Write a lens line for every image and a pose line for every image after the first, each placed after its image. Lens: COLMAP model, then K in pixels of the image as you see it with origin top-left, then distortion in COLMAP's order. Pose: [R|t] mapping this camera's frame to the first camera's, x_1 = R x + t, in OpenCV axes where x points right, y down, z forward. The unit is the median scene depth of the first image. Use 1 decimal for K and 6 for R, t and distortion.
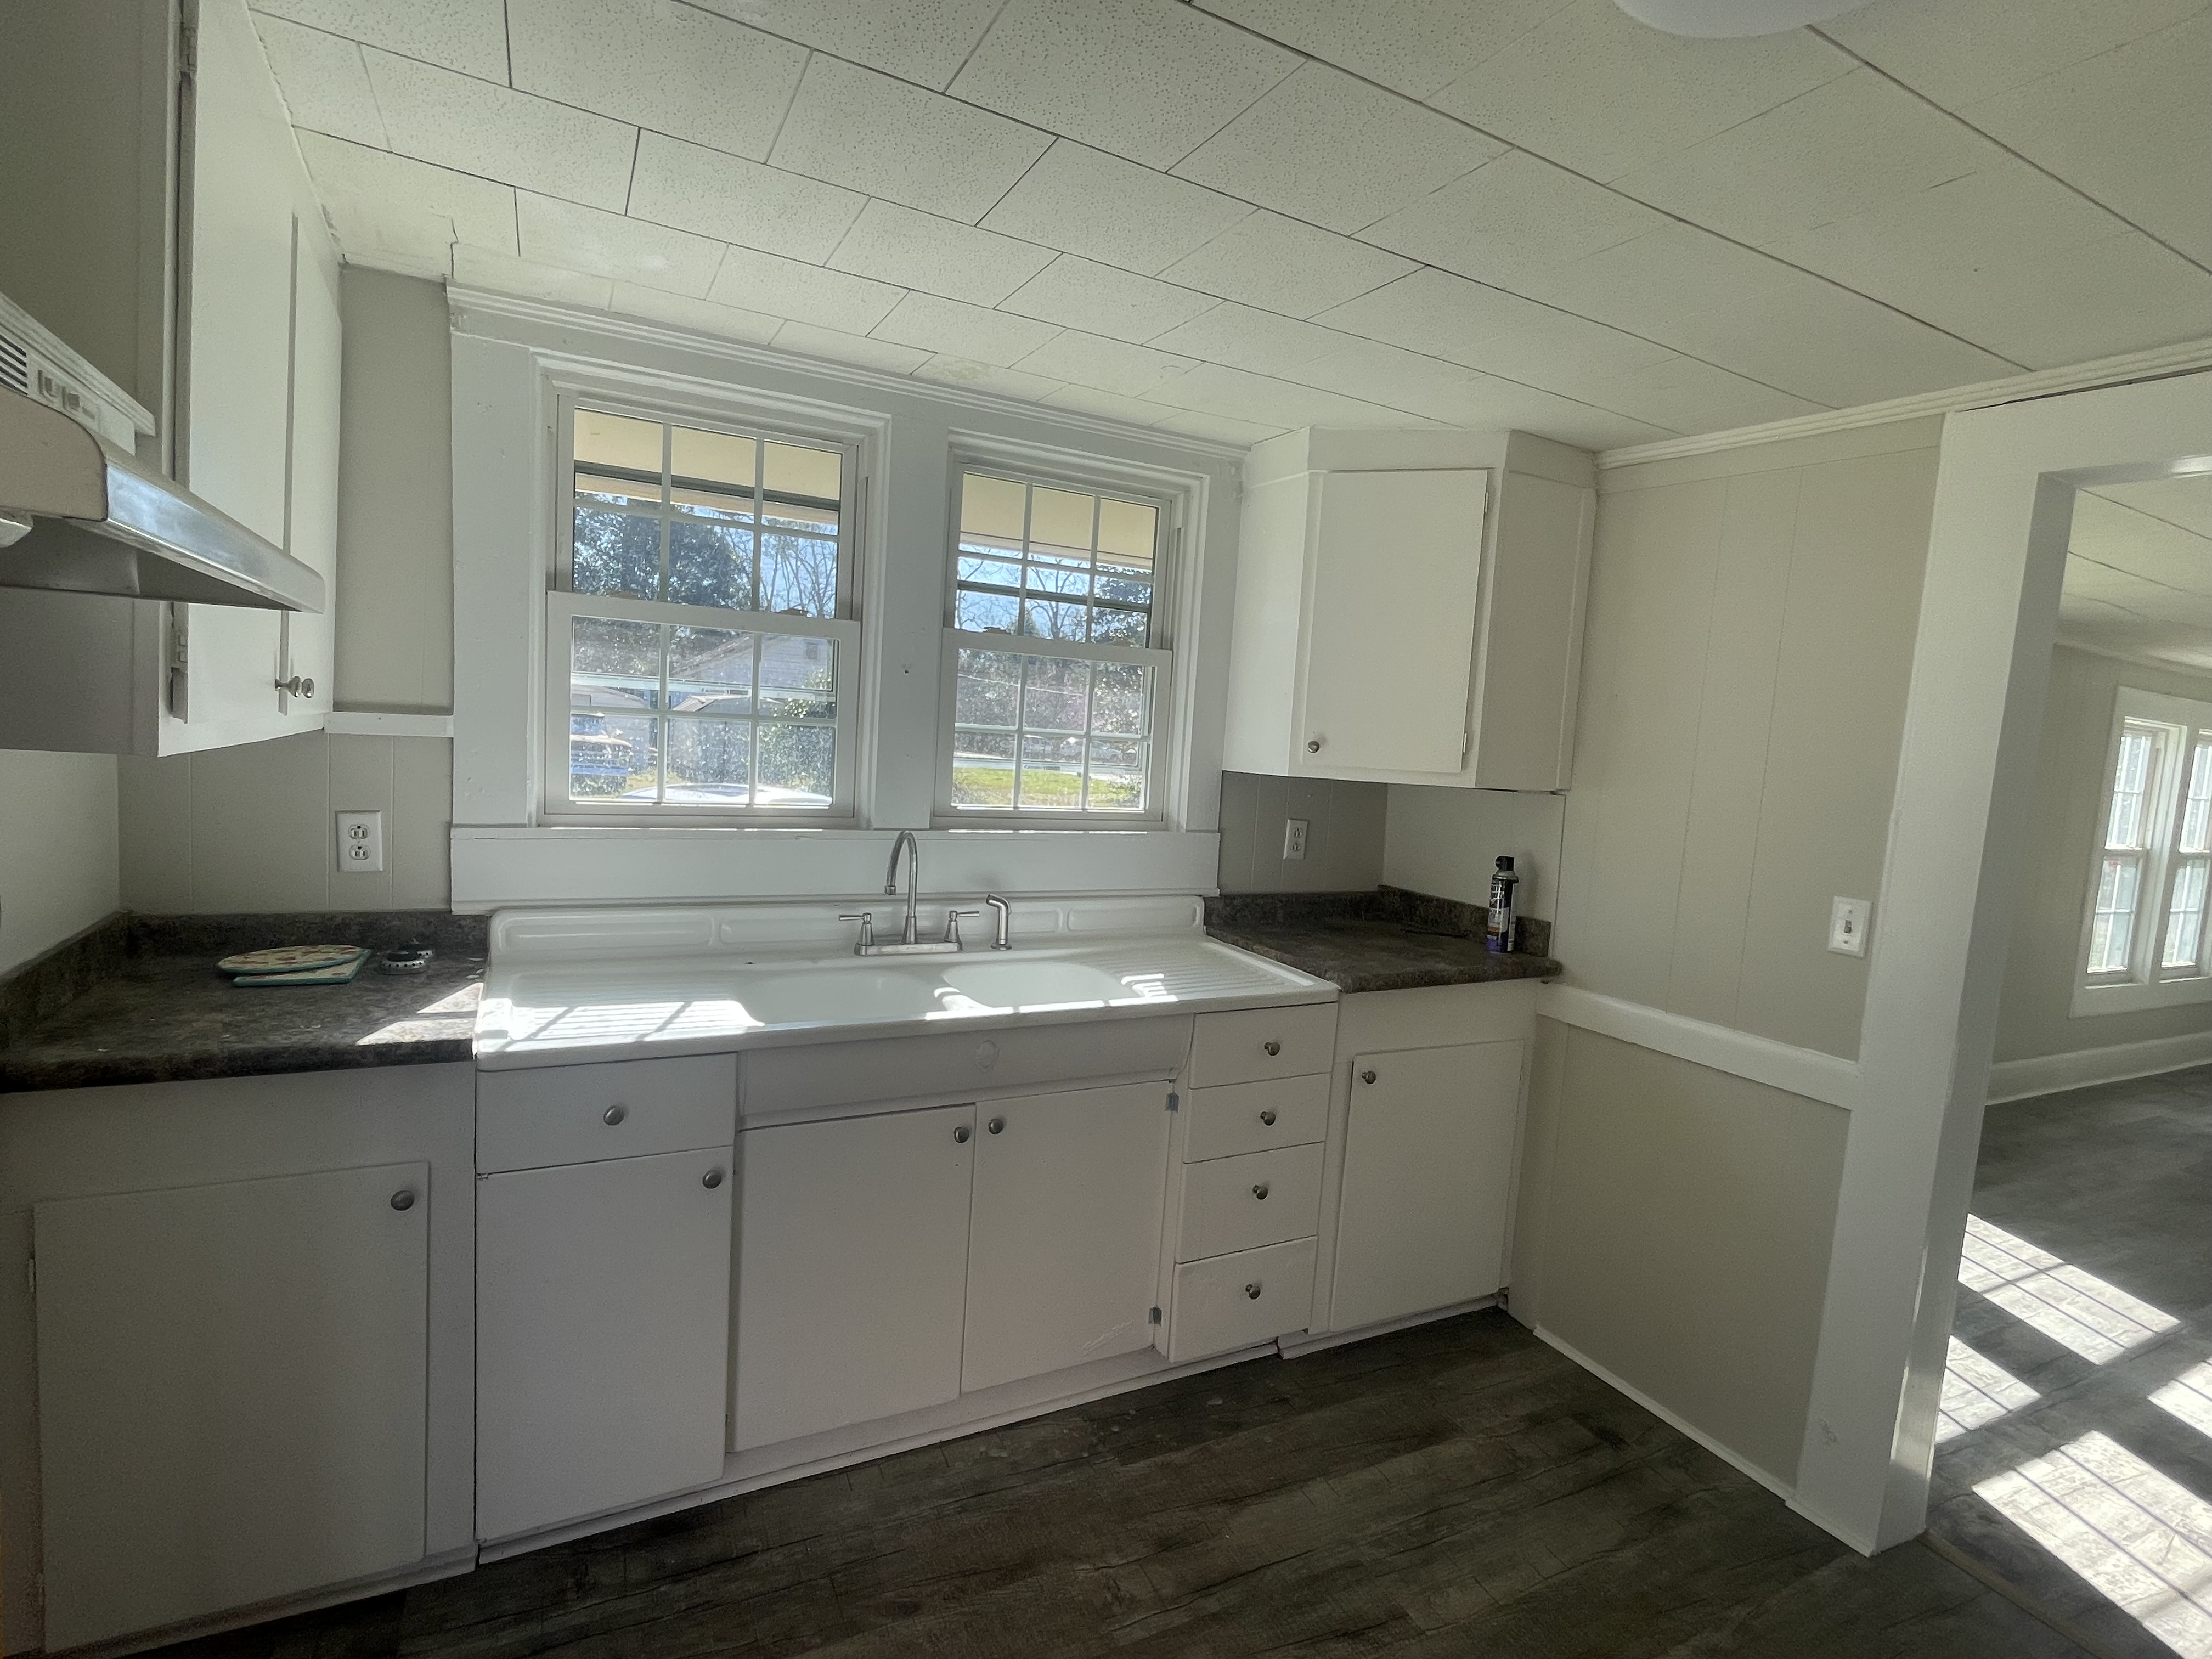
lens RADIAL K [[1067.3, 0, 1111.2], [0, 1067.3, 835.2], [0, 0, 1]] dist [0.001727, 0.000161]
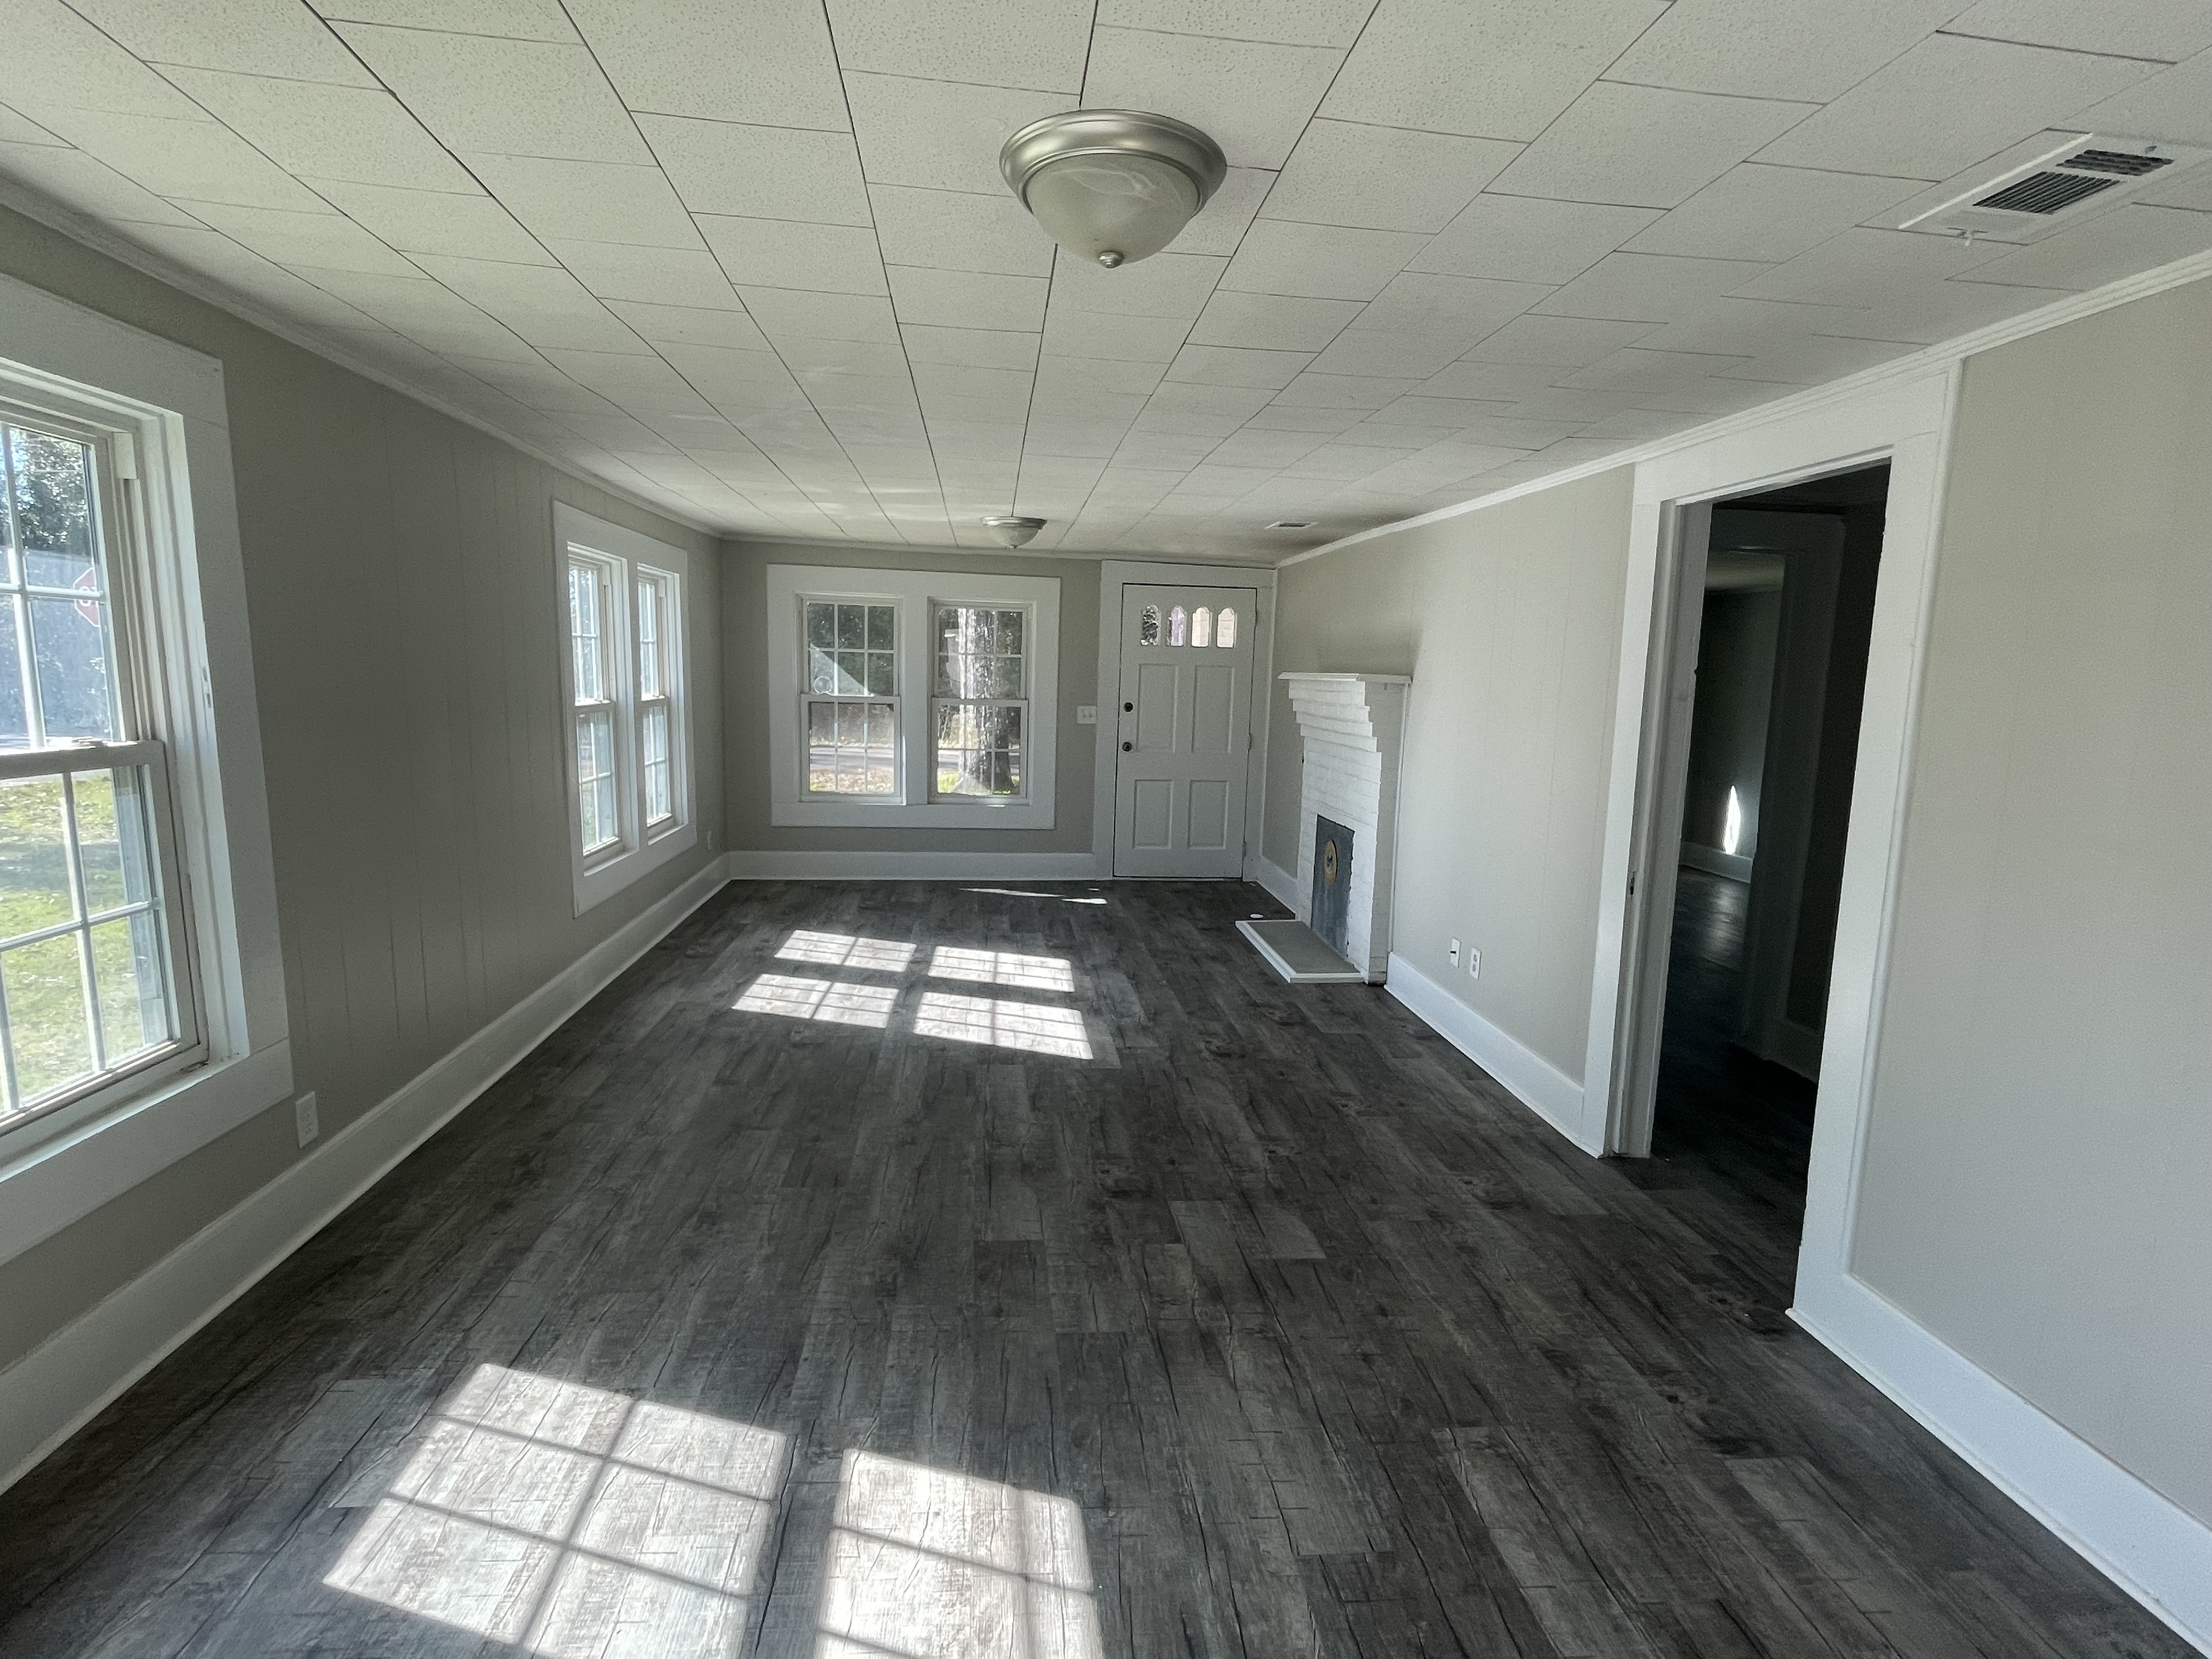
lens RADIAL K [[1067.3, 0, 1111.2], [0, 1067.3, 835.2], [0, 0, 1]] dist [0.001727, 0.000161]
pose [[0.351223, -0.199141, 0.914869, 0.295160], [0.079634, 0.979932, 0.182731, -0.007164], [-0.932899, 0.008676, 0.360033, 0.311833]]
